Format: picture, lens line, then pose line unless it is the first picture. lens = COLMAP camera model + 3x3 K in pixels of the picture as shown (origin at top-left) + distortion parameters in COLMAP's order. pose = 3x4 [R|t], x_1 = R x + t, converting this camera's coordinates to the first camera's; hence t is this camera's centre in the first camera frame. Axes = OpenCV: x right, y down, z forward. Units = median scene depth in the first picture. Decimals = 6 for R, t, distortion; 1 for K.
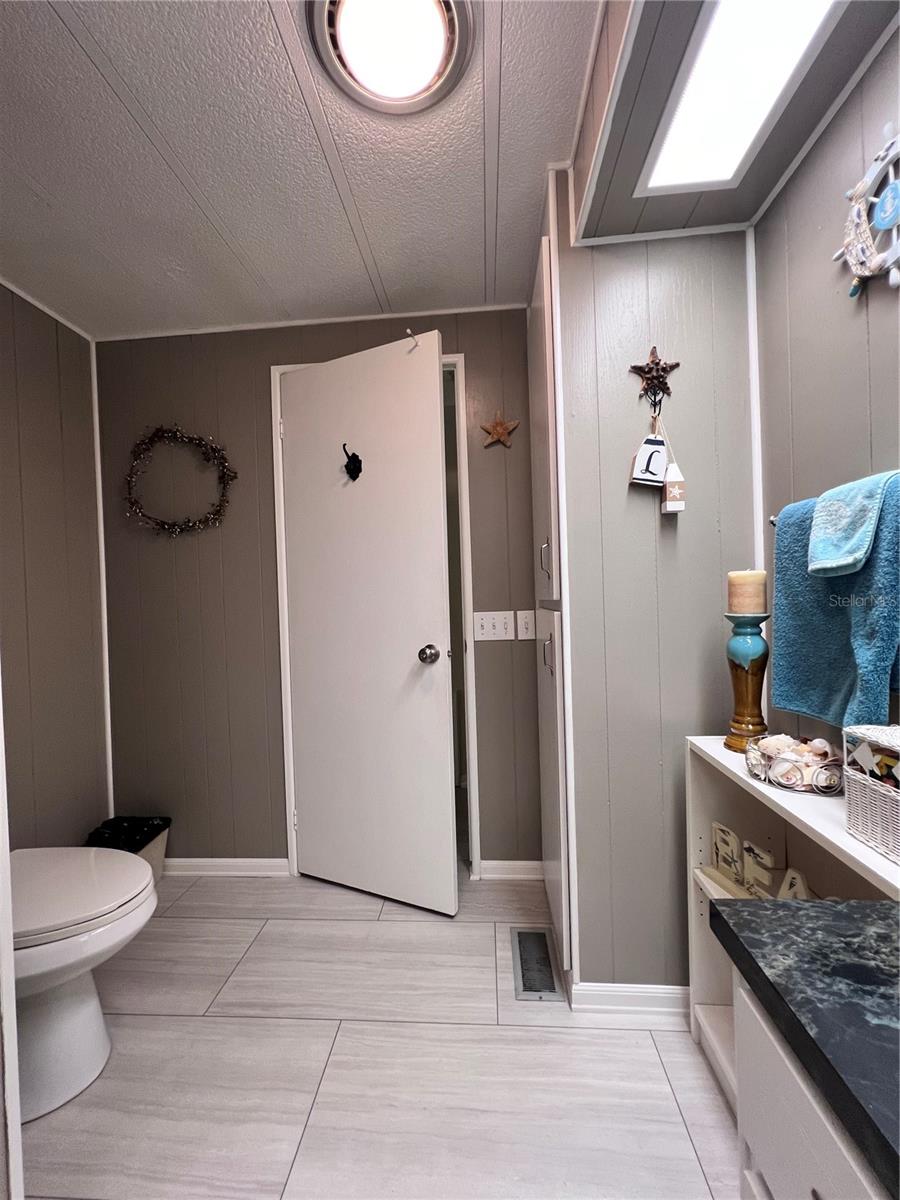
lens RADIAL K [[478.9, 0, 449.6], [0, 478.9, 601.0], [0, 0, 1]] dist [-0.003036, -0.000194]
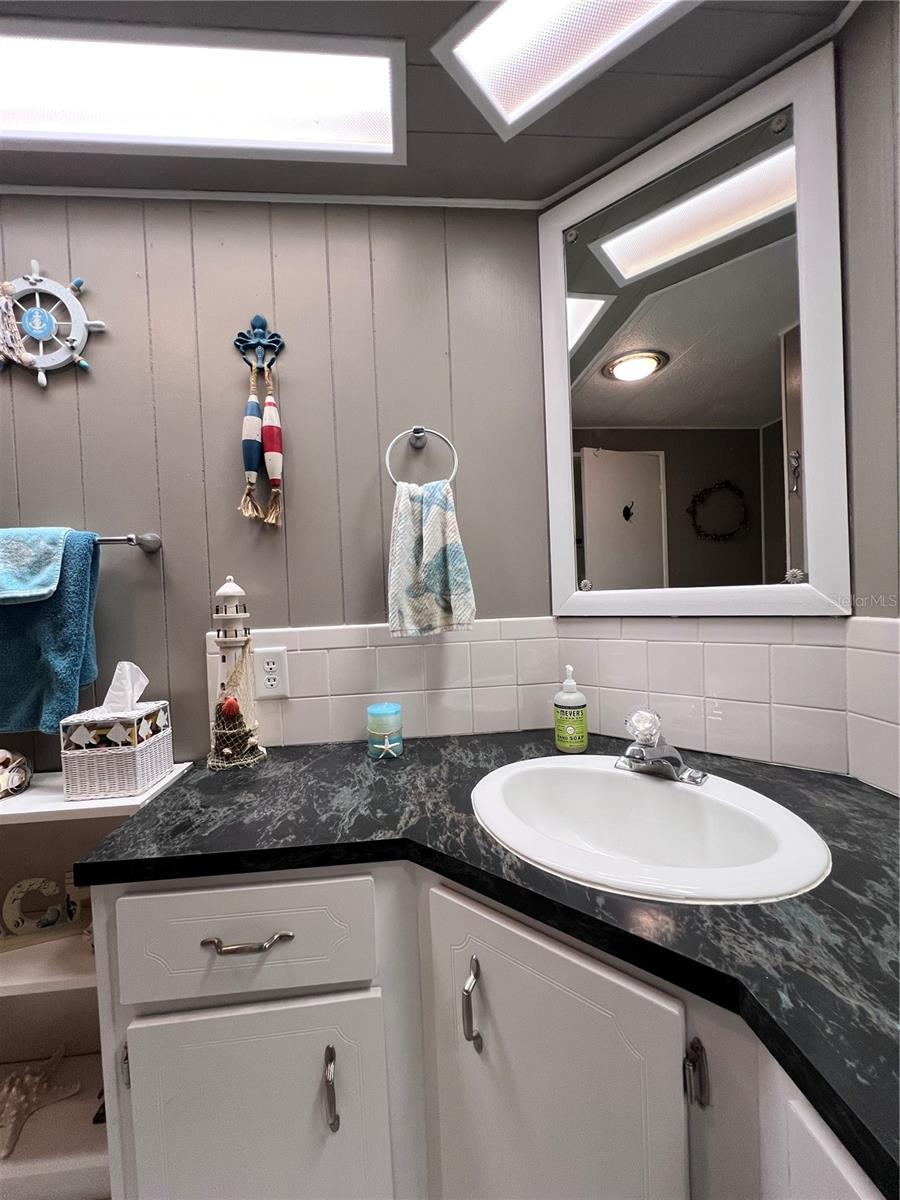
lens RADIAL K [[478.9, 0, 449.1], [0, 478.9, 601.8], [0, 0, 1]] dist [-0.003036, -0.000194]
pose [[-0.161023, 0.016400, 0.986814, -0.599246], [0.049528, 0.998736, -0.008516, 0.005647], [-0.985707, 0.047503, -0.161632, 0.153050]]
